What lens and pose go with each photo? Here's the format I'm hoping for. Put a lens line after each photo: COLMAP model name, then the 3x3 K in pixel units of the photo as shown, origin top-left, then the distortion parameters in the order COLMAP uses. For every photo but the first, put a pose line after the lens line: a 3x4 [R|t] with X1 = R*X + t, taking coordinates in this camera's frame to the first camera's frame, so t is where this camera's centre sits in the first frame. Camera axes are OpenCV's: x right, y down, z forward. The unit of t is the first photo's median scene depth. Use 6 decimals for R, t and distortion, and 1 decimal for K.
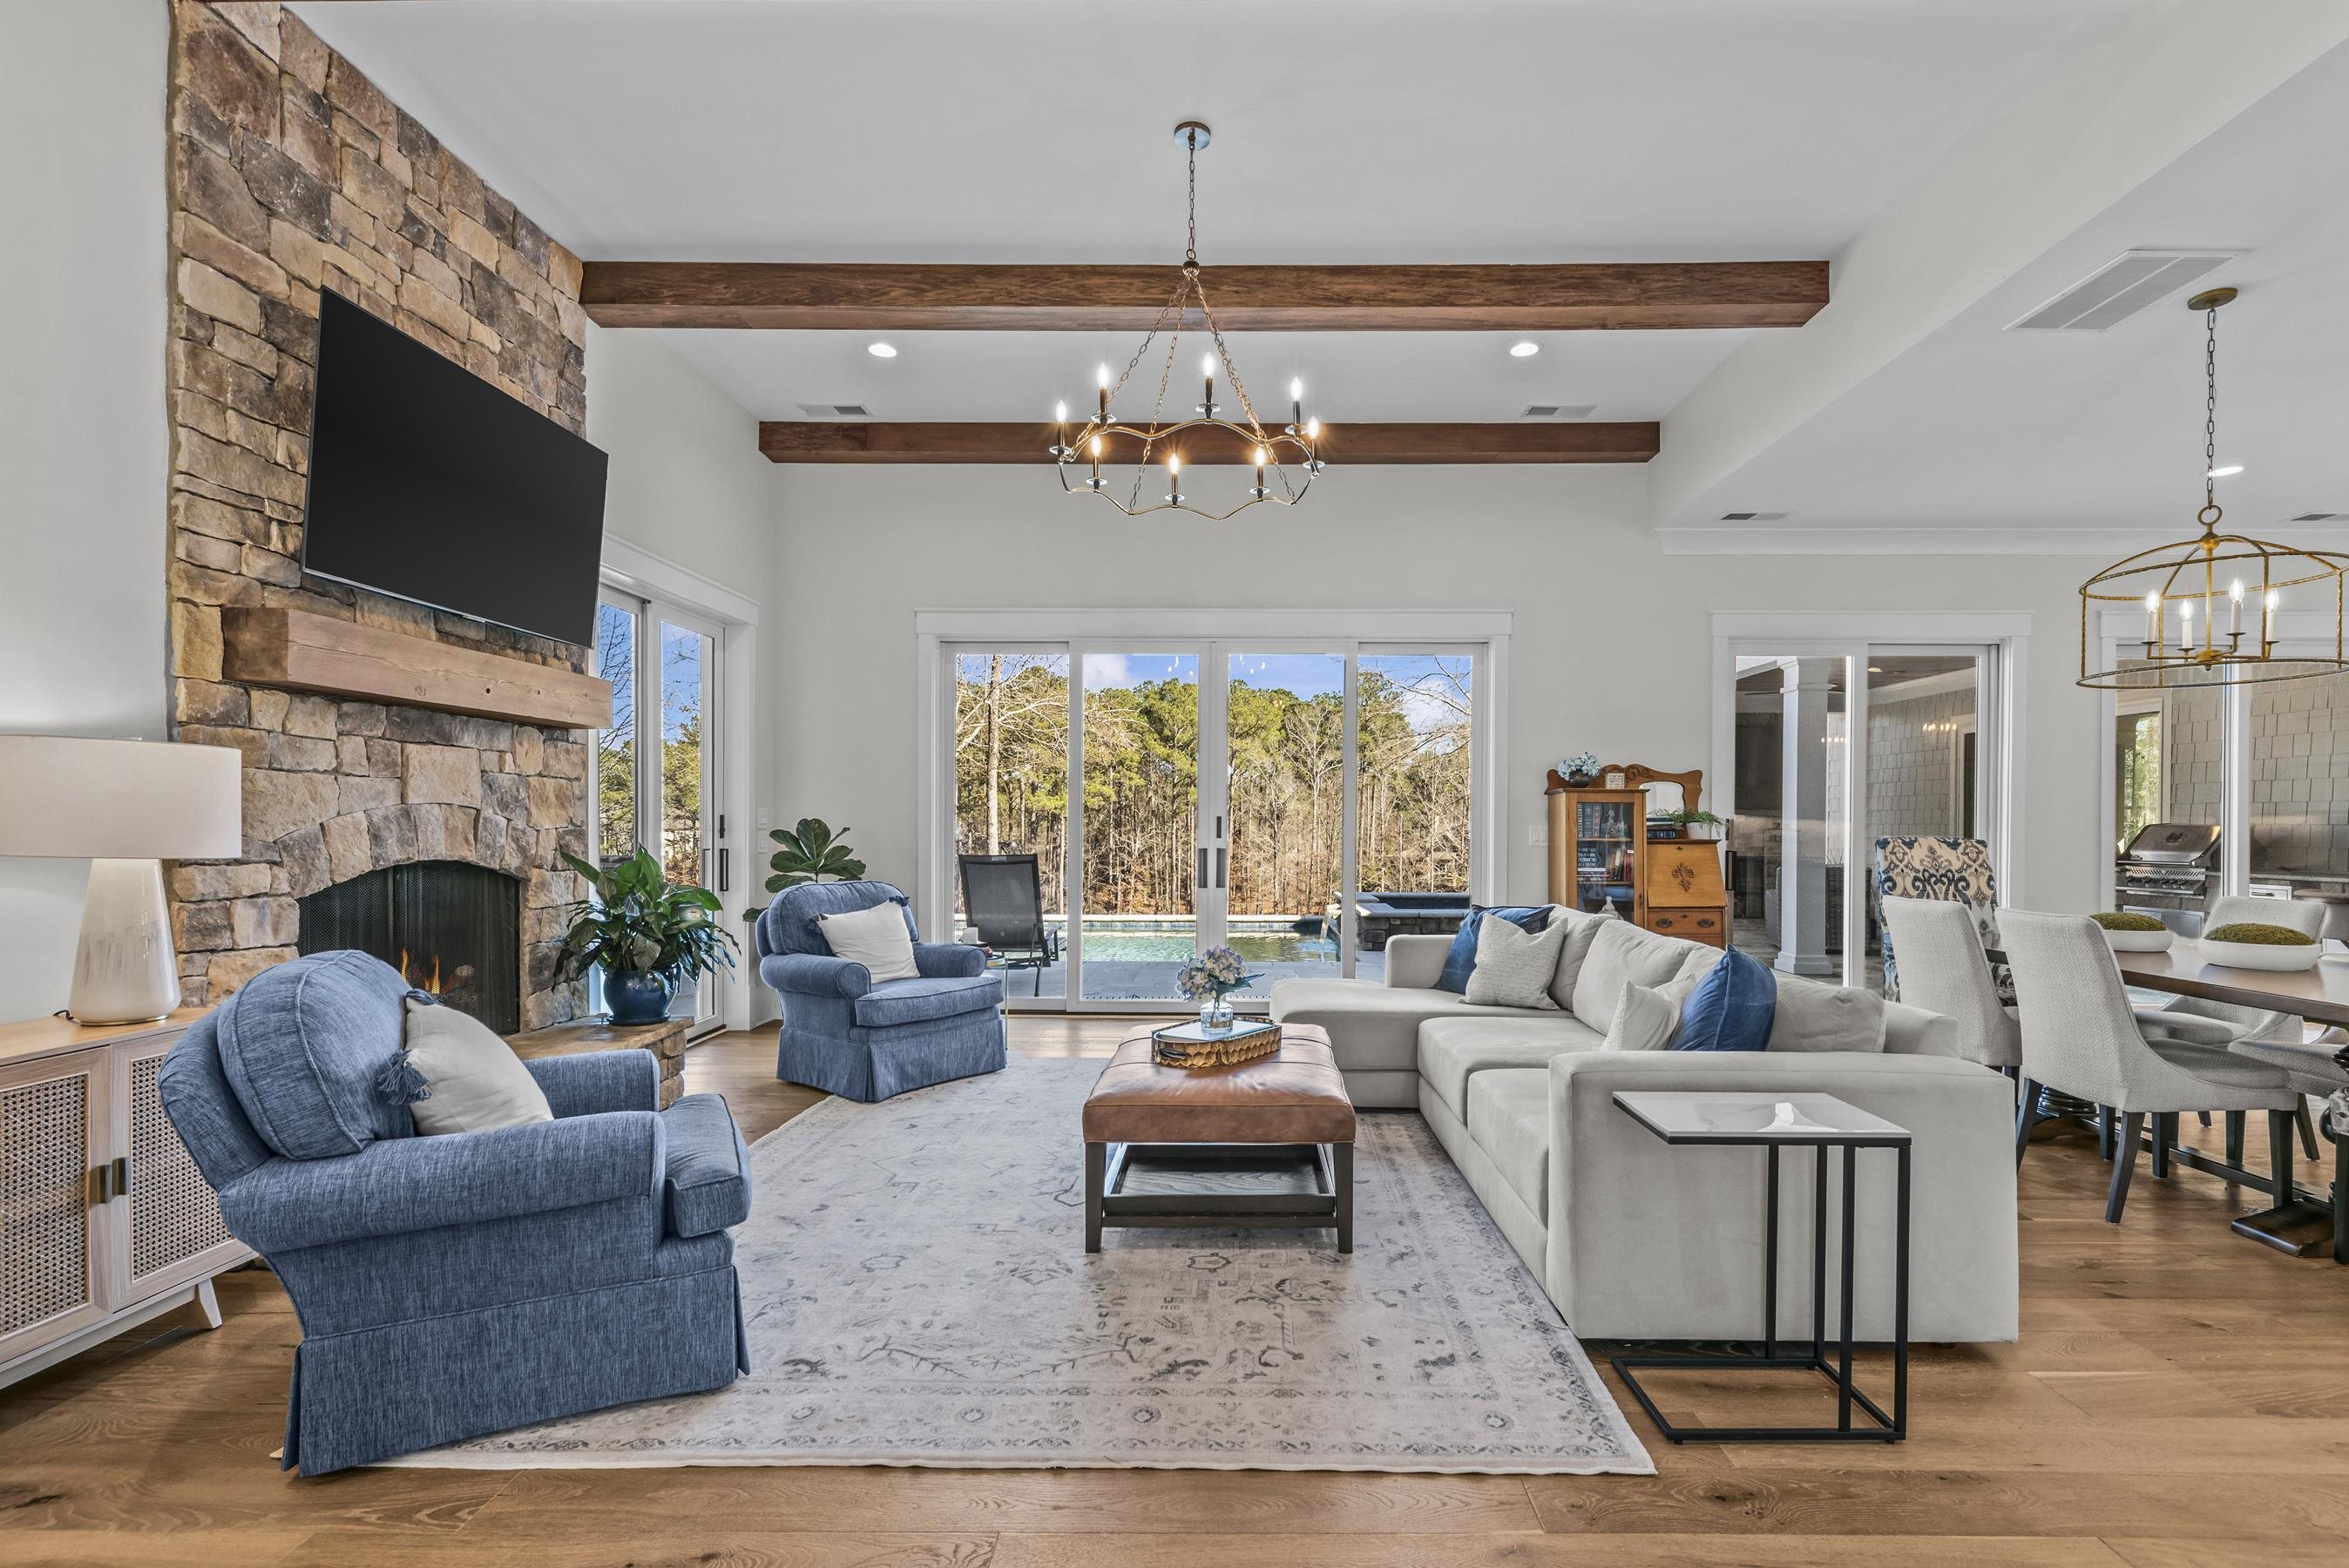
lens RADIAL K [[1065.6, 0, 1179.6], [0, 1065.6, 834.0], [0, 0, 1]] dist [-0.002067, -0.001580]
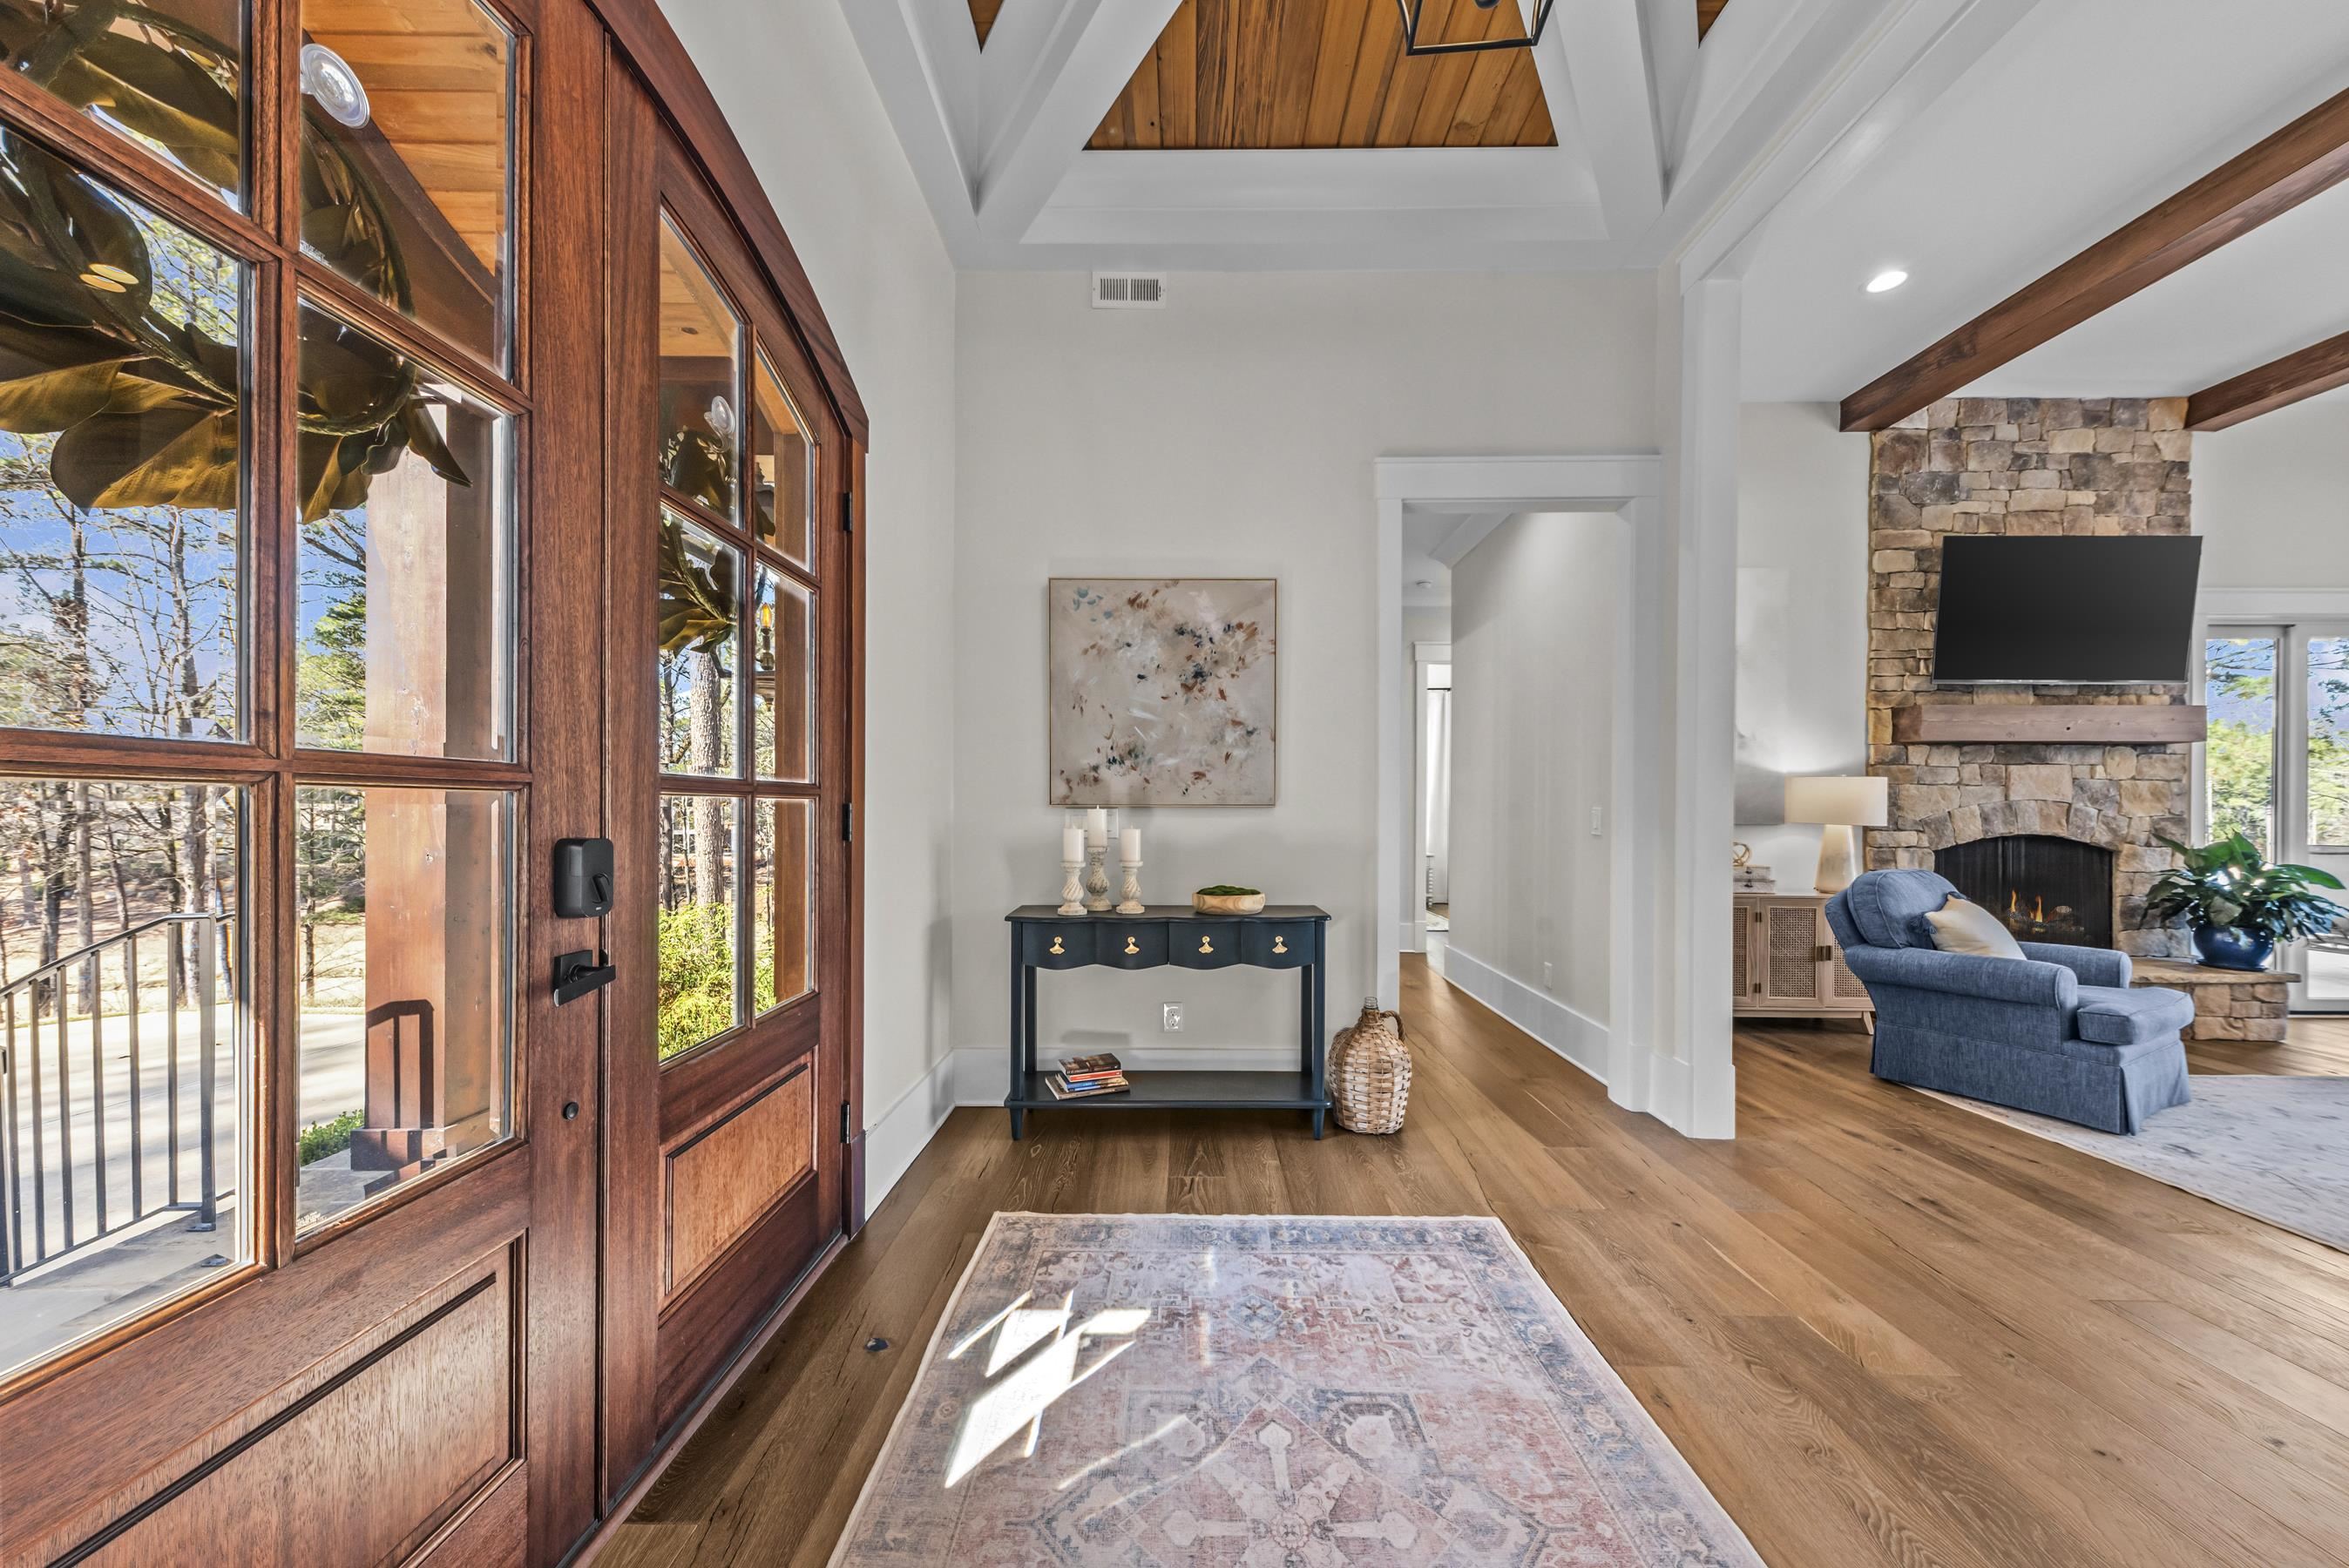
lens RADIAL K [[811.2, 0, 1169.5], [0, 811.2, 809.9], [0, 0, 1]] dist [0.001759, -0.000360]
pose [[0.010504, 0.002315, -0.999942, 0.630387], [-0.016579, 0.999860, 0.002141, 0.006971], [0.999807, 0.016555, 0.010541, -0.404696]]
